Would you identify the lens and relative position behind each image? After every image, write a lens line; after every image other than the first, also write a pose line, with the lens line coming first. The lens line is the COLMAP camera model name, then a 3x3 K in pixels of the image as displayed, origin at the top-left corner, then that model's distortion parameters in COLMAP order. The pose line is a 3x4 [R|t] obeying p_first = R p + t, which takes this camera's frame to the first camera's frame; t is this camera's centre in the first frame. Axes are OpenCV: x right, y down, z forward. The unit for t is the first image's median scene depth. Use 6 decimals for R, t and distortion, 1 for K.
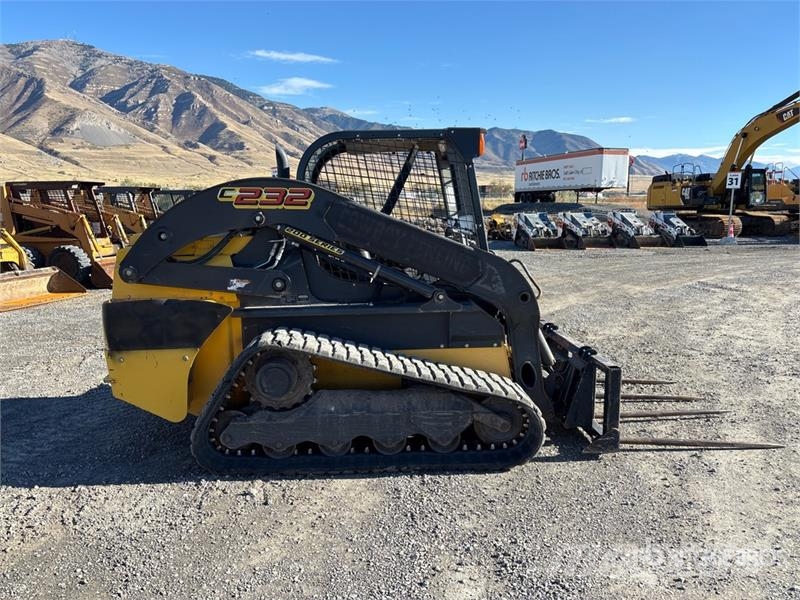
lens RADIAL K [[610.7, 0, 391.6], [0, 610.7, 299.6], [0, 0, 1]] dist [0.042205, -0.046015]
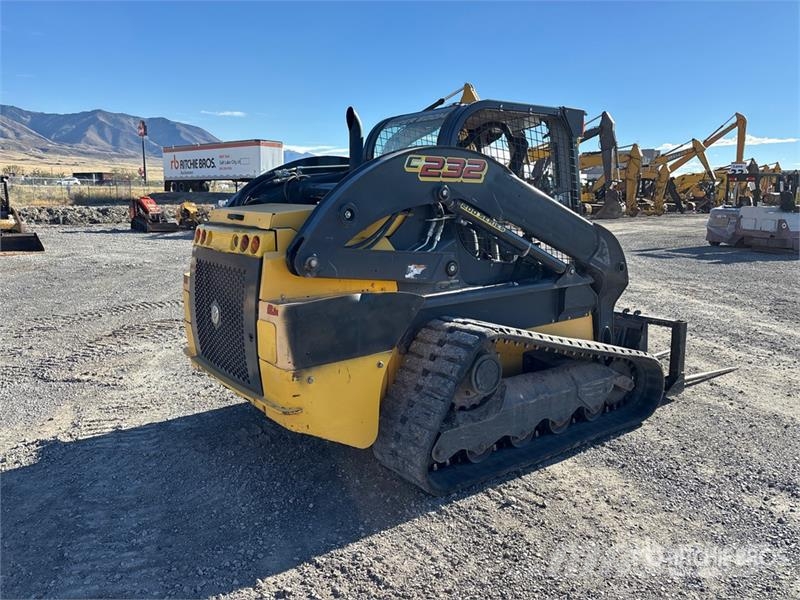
lens RADIAL K [[610.7, 0, 393.7], [0, 610.7, 293.2], [0, 0, 1]] dist [0.042205, -0.046015]
pose [[0.826000, -0.079665, 0.558012, -0.744721], [0.077536, 0.996610, 0.027508, -0.019577], [-0.558311, 0.020544, 0.829377, 0.314185]]
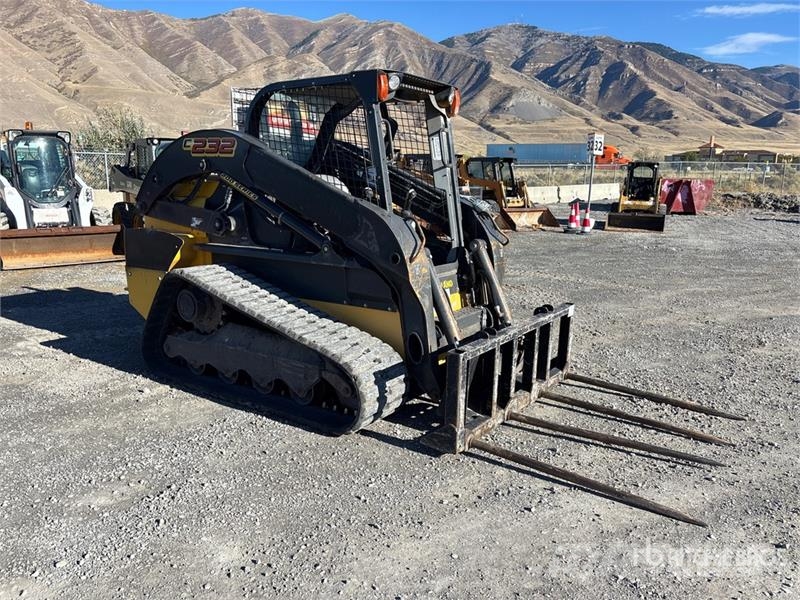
lens RADIAL K [[610.7, 0, 397.2], [0, 610.7, 291.8], [0, 0, 1]] dist [0.042205, -0.046015]
pose [[0.798014, 0.131916, -0.588024, 0.756422], [-0.113751, 0.991180, 0.067986, -0.016244], [0.591806, 0.012635, 0.805981, 0.282375]]
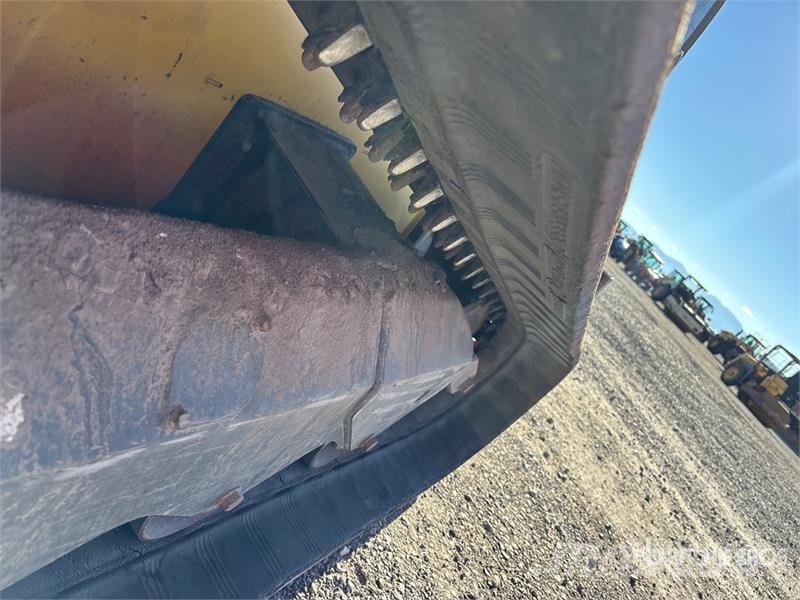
lens RADIAL K [[610.7, 0, 402.1], [0, 610.7, 304.0], [0, 0, 1]] dist [0.042205, -0.046015]
pose [[0.429910, 0.038599, 0.902046, -0.151634], [-0.568886, 0.787397, 0.237434, 0.103697], [-0.701104, -0.615237, 0.360468, 0.901287]]
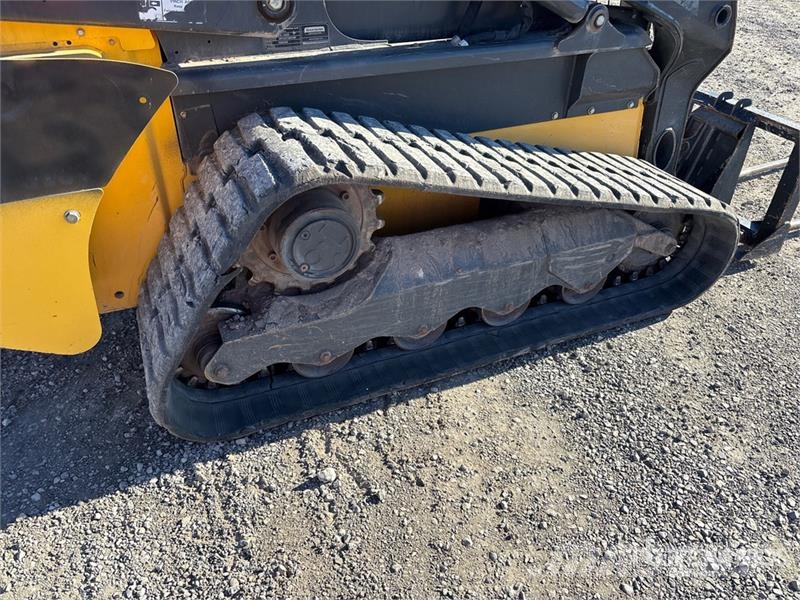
lens RADIAL K [[610.7, 0, 406.2], [0, 610.7, 298.3], [0, 0, 1]] dist [0.042205, -0.046015]
pose [[0.920918, -0.189467, 0.340606, -0.275892], [0.011332, 0.886542, 0.462510, -0.037814], [-0.389592, -0.422074, 0.818579, 0.557990]]
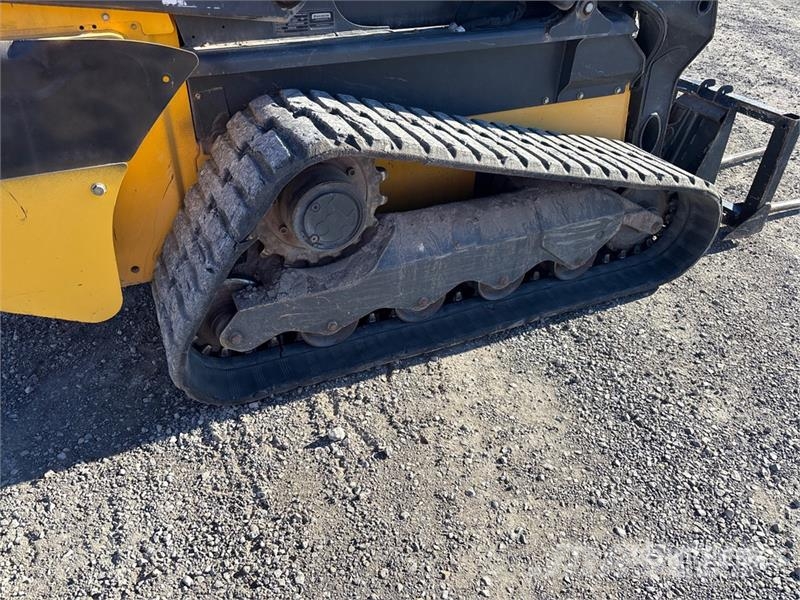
lens RADIAL K [[610.7, 0, 396.8], [0, 610.7, 296.0], [0, 0, 1]] dist [0.042205, -0.046015]
pose [[0.917107, -0.193918, 0.348297, -0.302180], [0.014531, 0.889391, 0.456917, -0.028570], [-0.398377, -0.413981, 0.818484, 0.530407]]
